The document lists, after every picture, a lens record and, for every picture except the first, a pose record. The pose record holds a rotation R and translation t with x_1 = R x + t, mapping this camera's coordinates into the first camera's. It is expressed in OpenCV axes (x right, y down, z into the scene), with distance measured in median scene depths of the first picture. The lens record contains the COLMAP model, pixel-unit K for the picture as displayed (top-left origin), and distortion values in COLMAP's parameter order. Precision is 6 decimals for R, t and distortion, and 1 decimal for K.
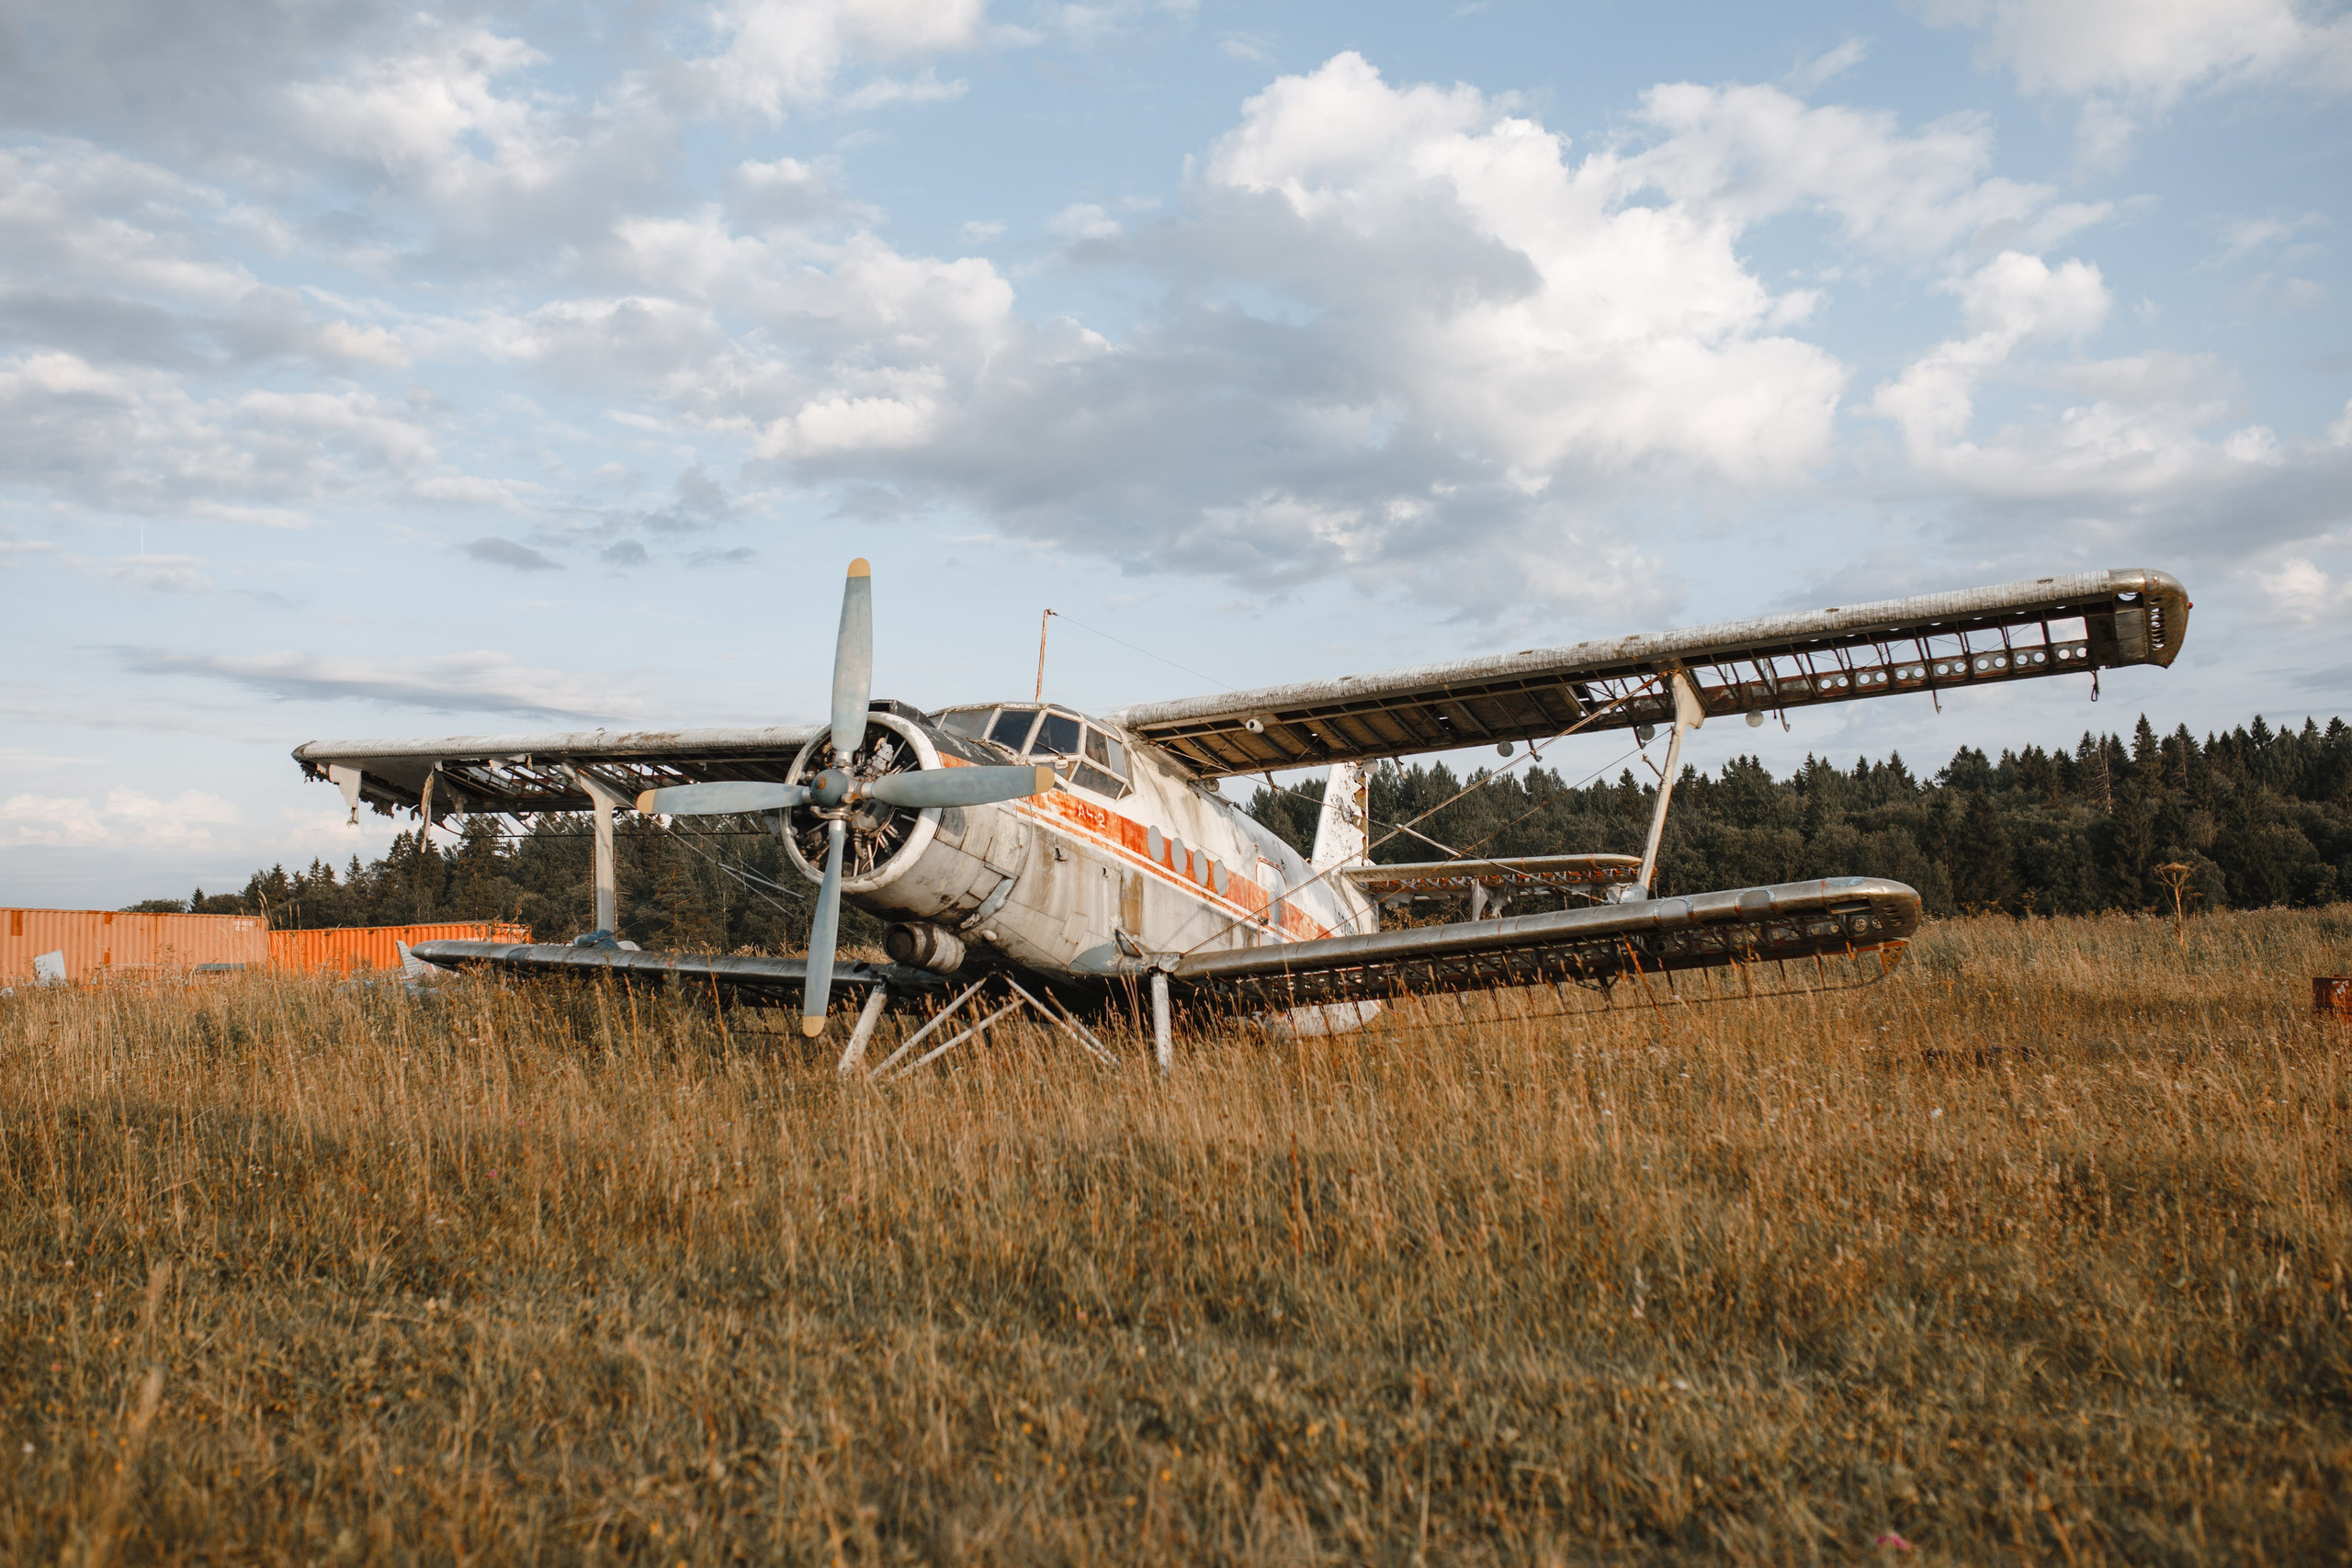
lens RADIAL K [[2431.2, 0, 1165.5], [0, 2431.2, 792.8], [0, 0, 1]] dist [-0.021870, 0.000000]
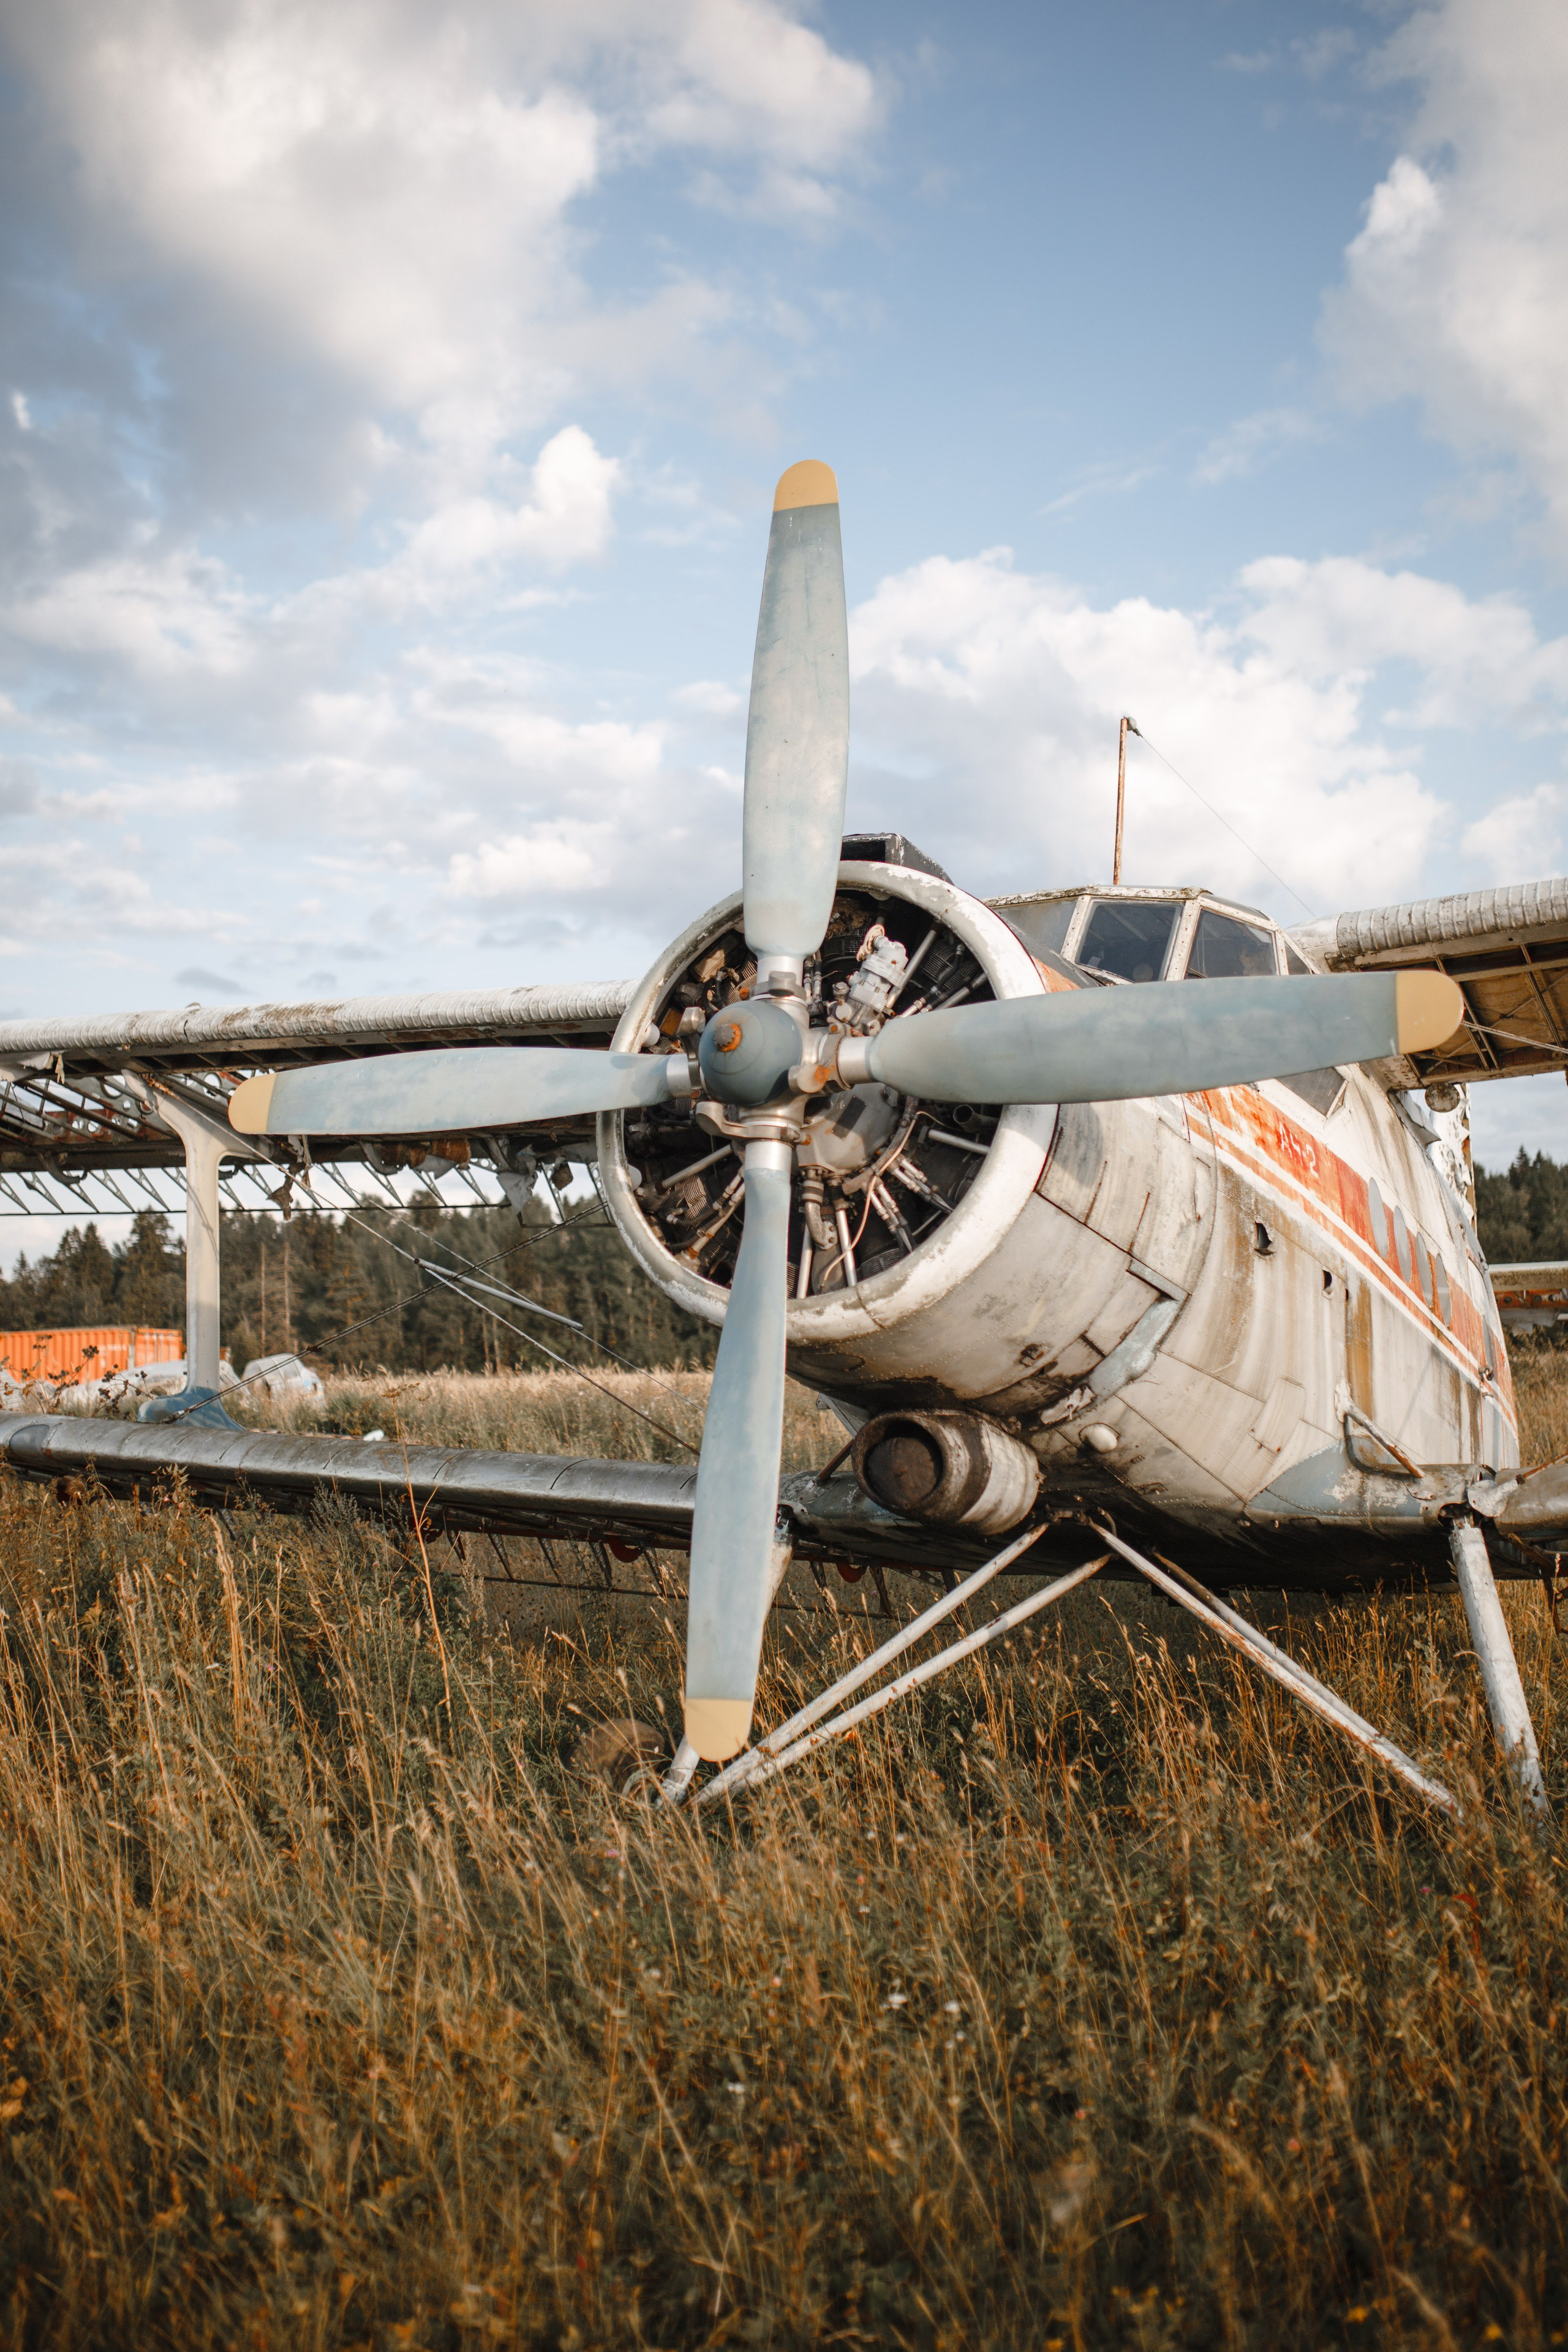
lens RADIAL K [[2004.4, 0, 806.6], [0, 2004.4, 1167.8], [0, 0, 1]] dist [0.012221, -0.000675]
pose [[0.999860, 0.000125, 0.016739, -0.107687], [0.000159, 0.999856, -0.016953, 0.016250], [-0.016739, 0.016953, 0.999716, 0.564447]]
